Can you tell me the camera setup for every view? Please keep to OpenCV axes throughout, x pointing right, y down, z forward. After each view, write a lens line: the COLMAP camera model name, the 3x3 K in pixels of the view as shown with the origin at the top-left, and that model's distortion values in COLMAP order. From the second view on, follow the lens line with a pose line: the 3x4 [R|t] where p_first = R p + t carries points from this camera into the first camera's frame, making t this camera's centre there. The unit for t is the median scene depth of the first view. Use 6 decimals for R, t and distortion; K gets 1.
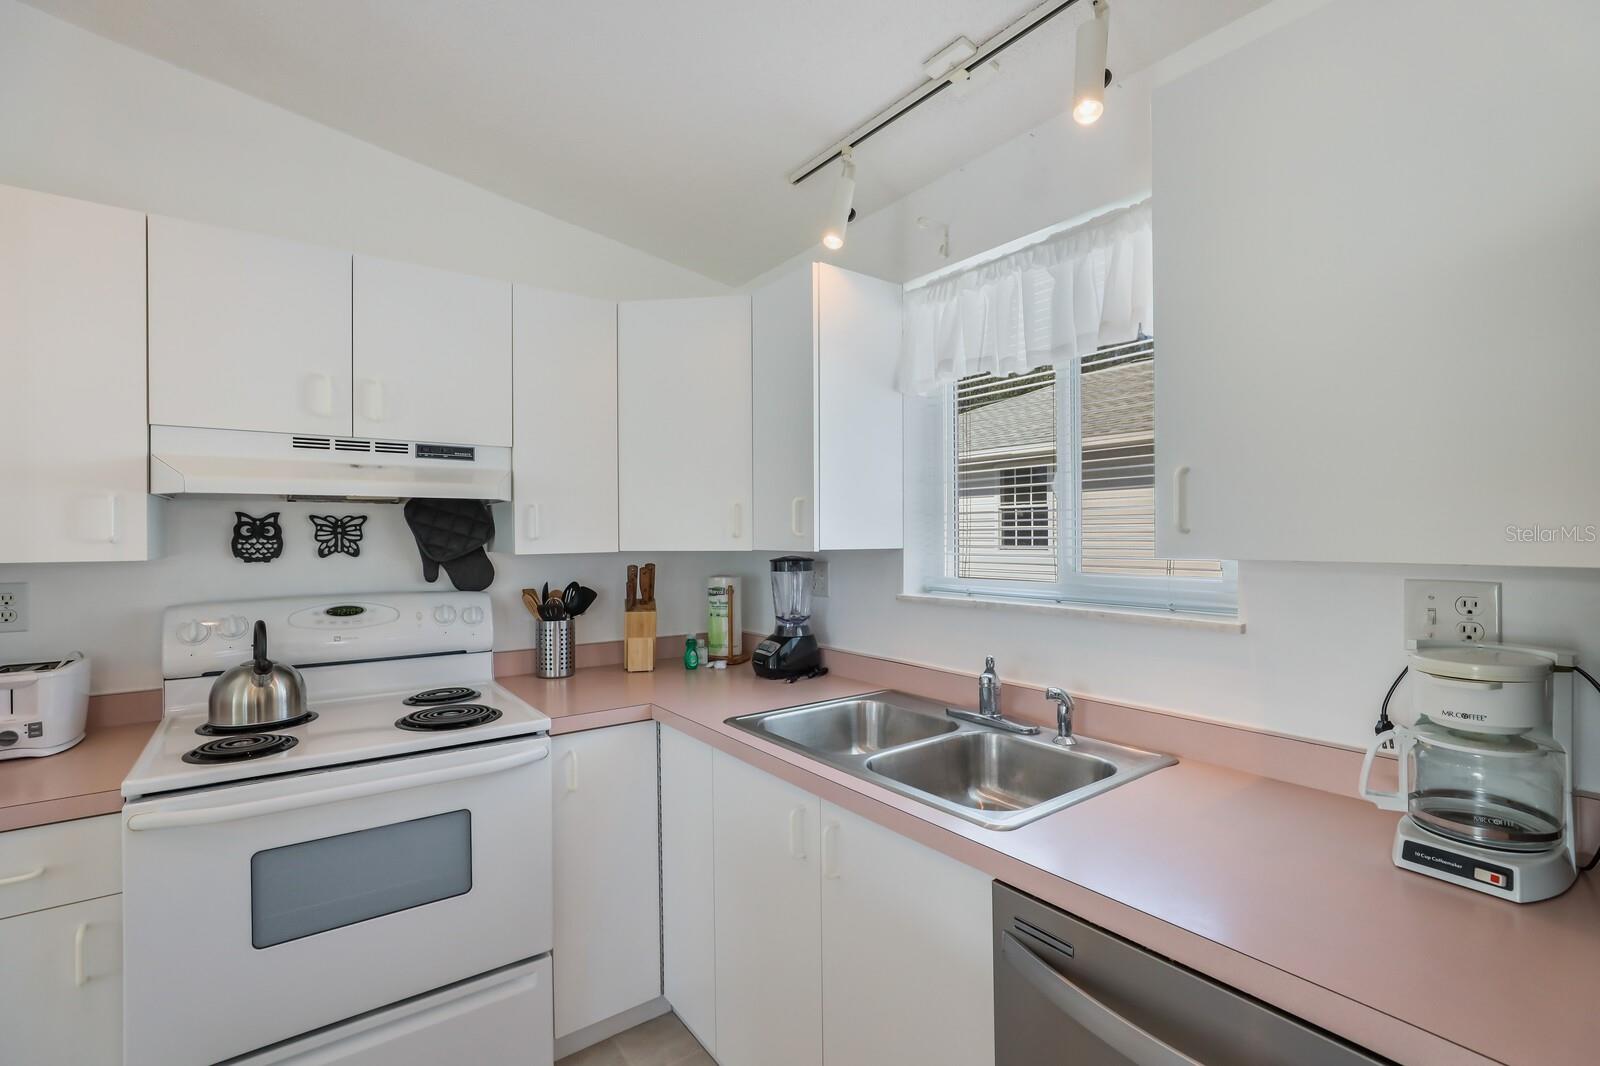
lens RADIAL K [[713.9, 0, 807.2], [0, 713.9, 540.1], [0, 0, 1]] dist [-0.026643, 0.009395]
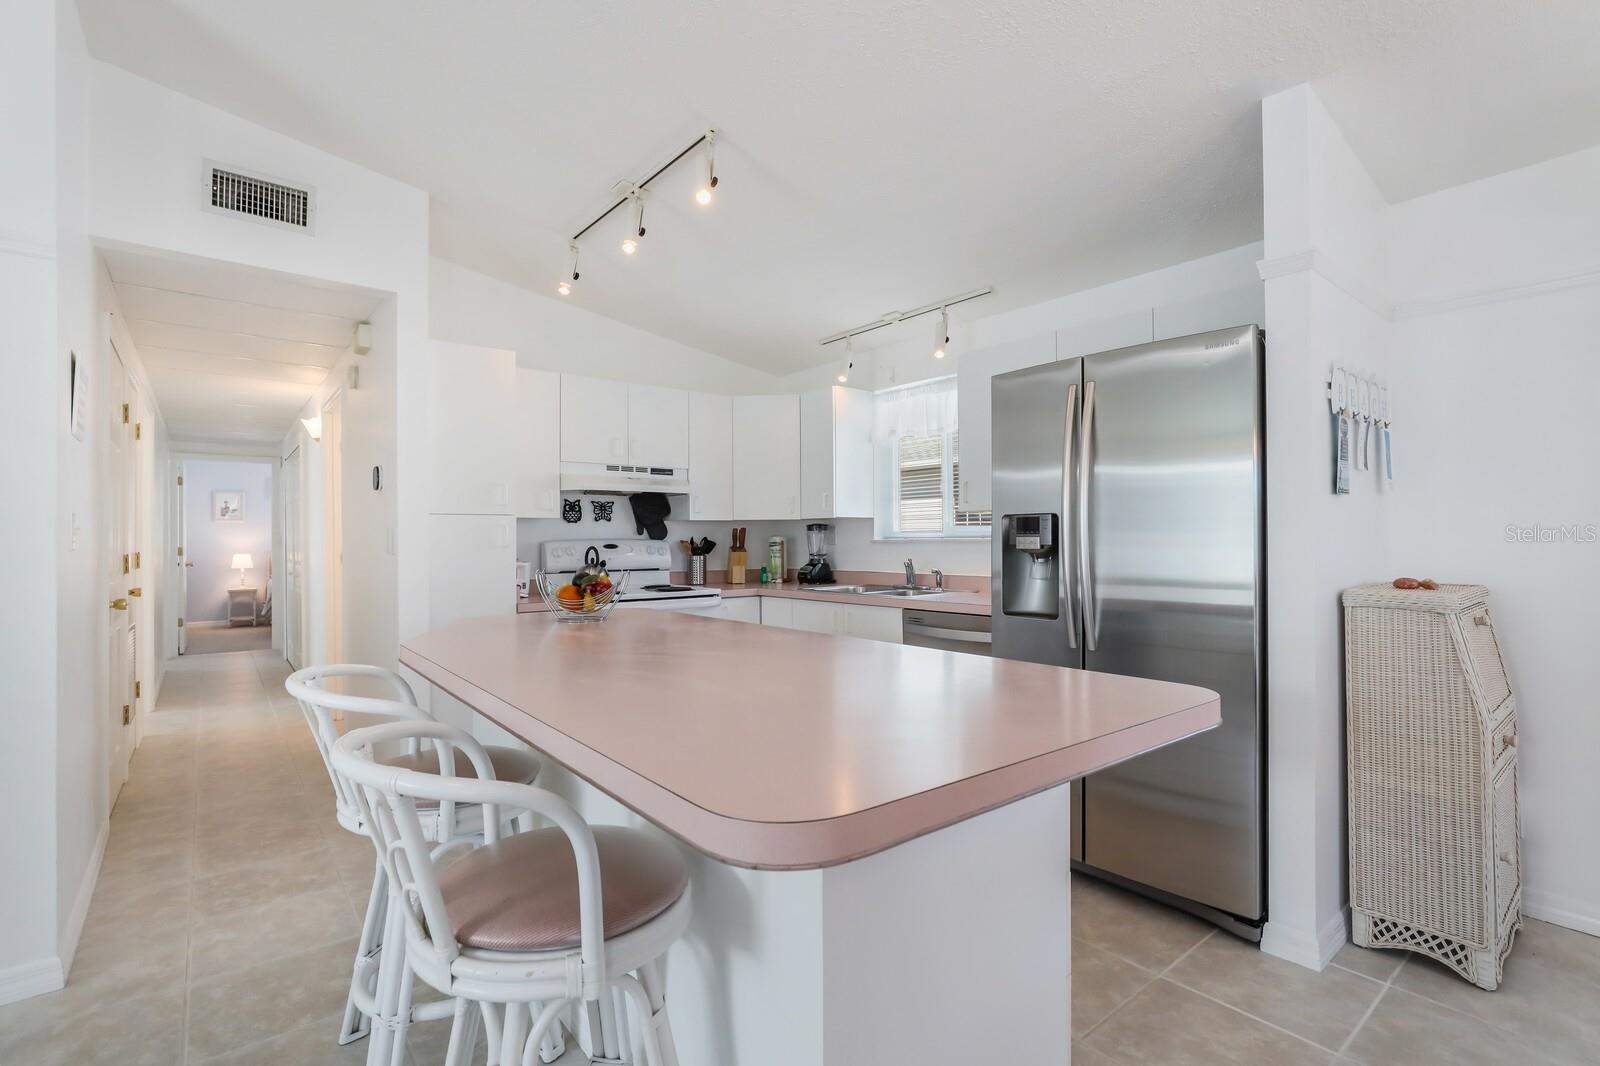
lens RADIAL K [[755.0, 0, 800.0], [0, 755.0, 533.0], [0, 0, 1]] dist [-0.008571, 0.000234]
pose [[0.999303, -0.001460, 0.037295, -0.169809], [0.002045, 0.999876, -0.015637, 0.094235], [-0.037268, 0.015702, 0.999182, -1.238517]]
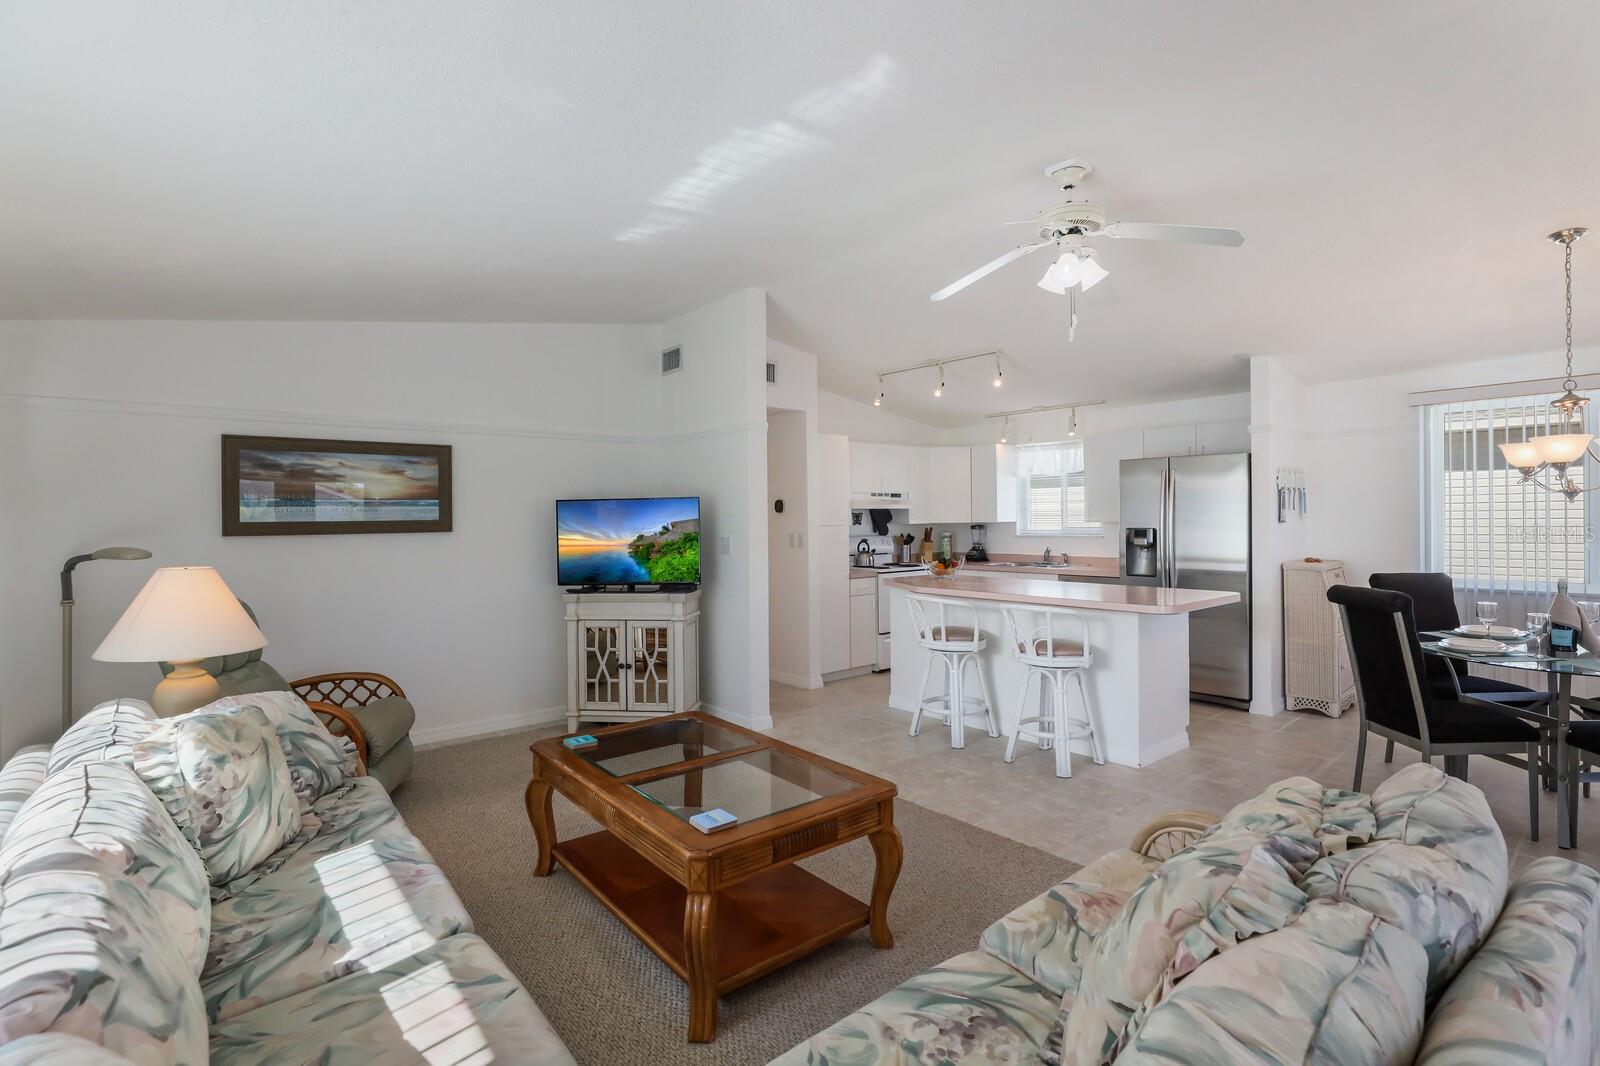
lens RADIAL K [[765.1, 0, 805.3], [0, 765.1, 519.1], [0, 0, 1]] dist [-0.002672, -0.000210]
pose [[0.997218, -0.005251, 0.074352, -1.203024], [0.005631, 0.999972, -0.004913, 0.012219], [-0.074324, 0.005318, 0.997220, -2.716510]]
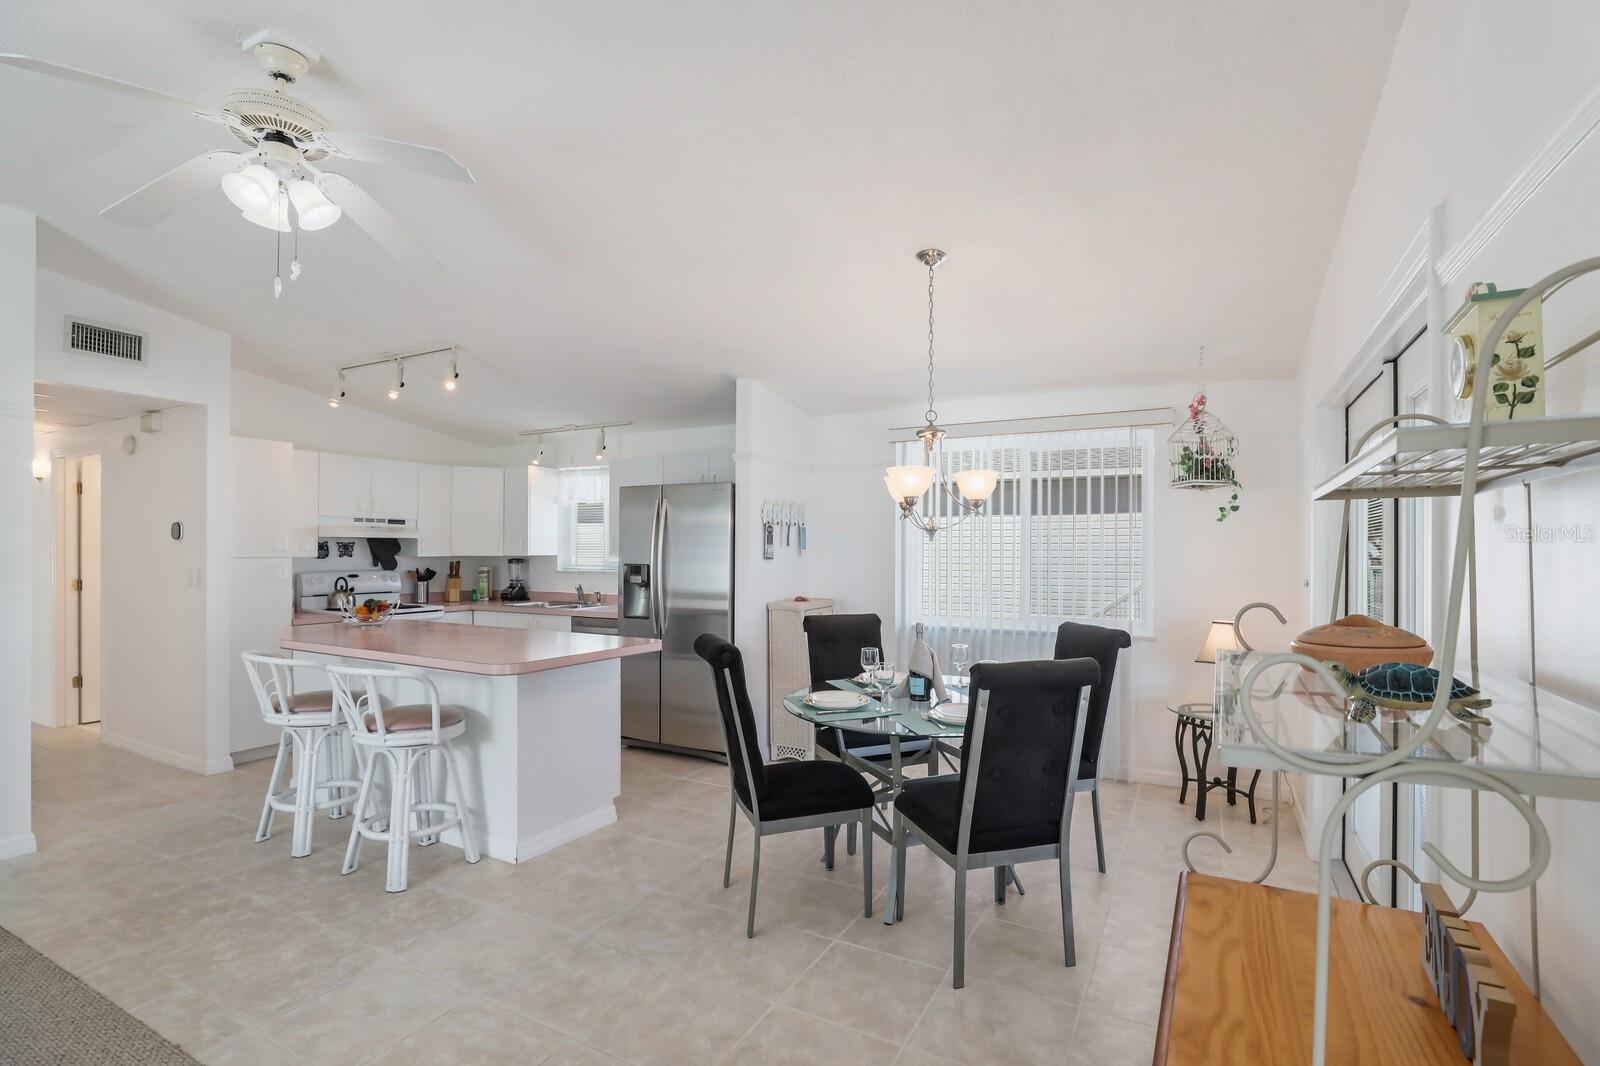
lens RADIAL K [[756.4, 0, 802.0], [0, 756.4, 548.4], [0, 0, 1]] dist [-0.001653, 0.000085]
pose [[0.911375, 0.008835, 0.411483, -0.252879], [-0.005241, 0.999938, -0.009862, 0.009073], [-0.411544, 0.006831, 0.911364, -2.472237]]
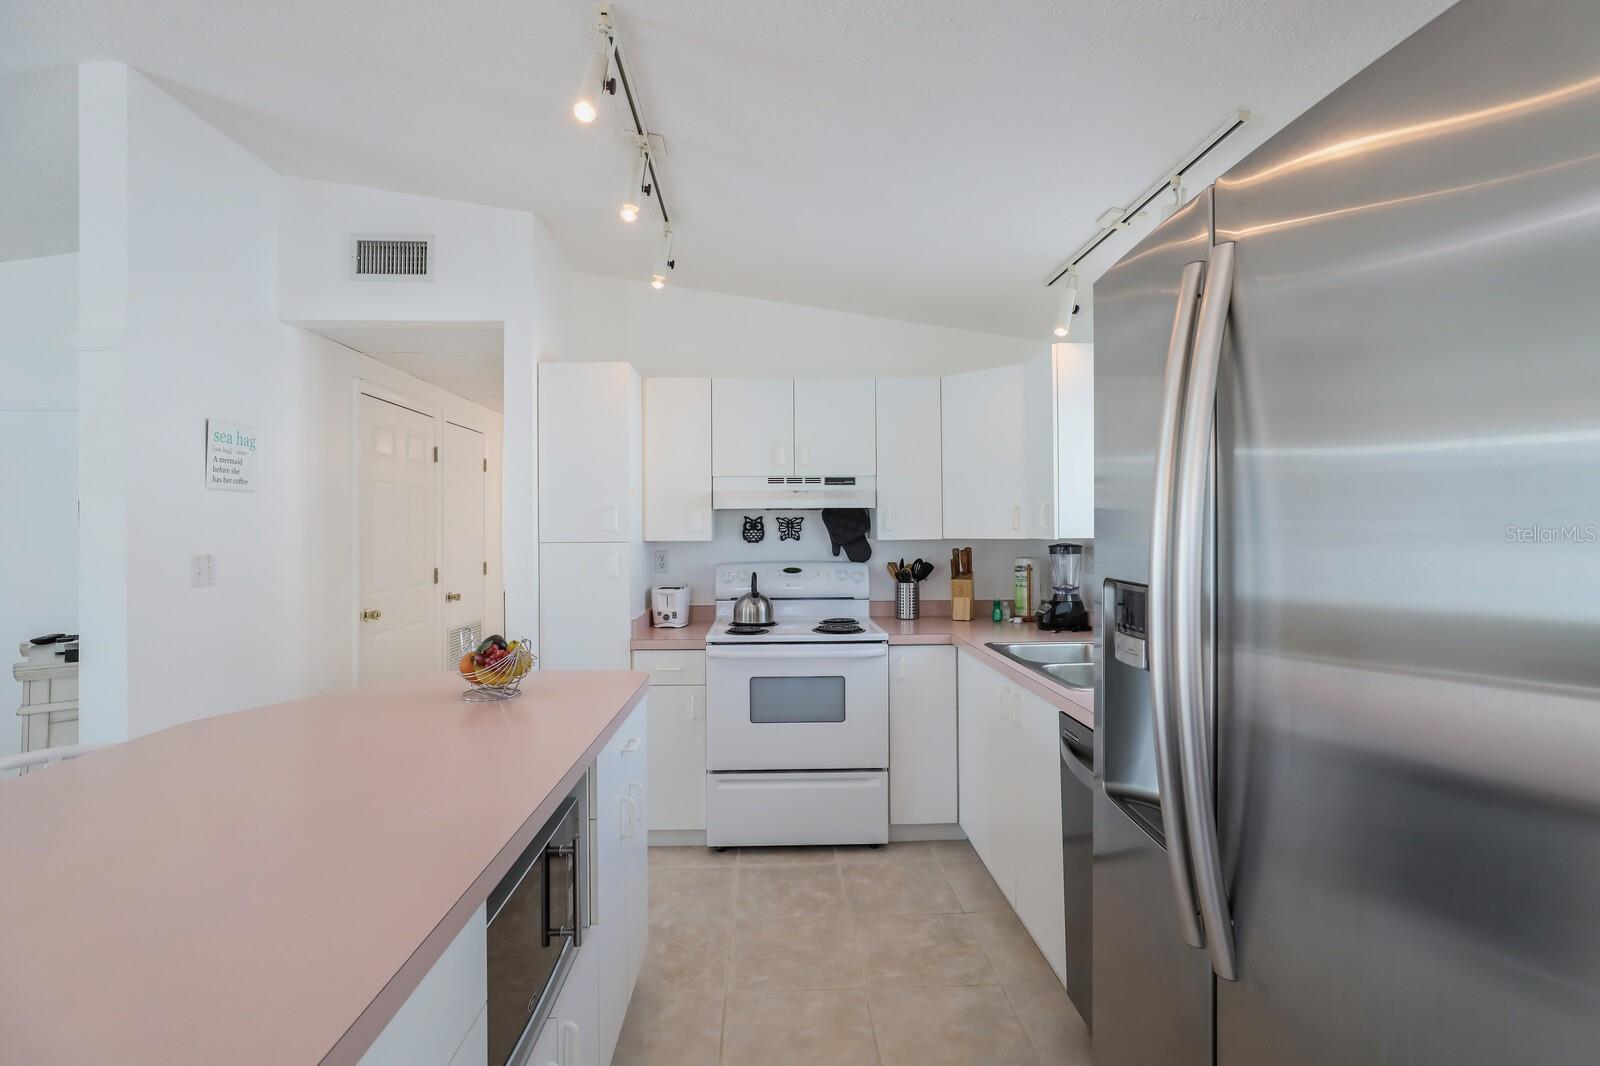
lens RADIAL K [[747.1, 0, 795.8], [0, 747.1, 529.7], [0, 0, 1]] dist [-0.036254, -0.000327]
pose [[0.821184, 0.000810, -0.570663, 0.431755], [-0.001007, 0.999999, -0.000028, -0.003844], [0.570663, 0.000598, 0.821184, -0.548125]]
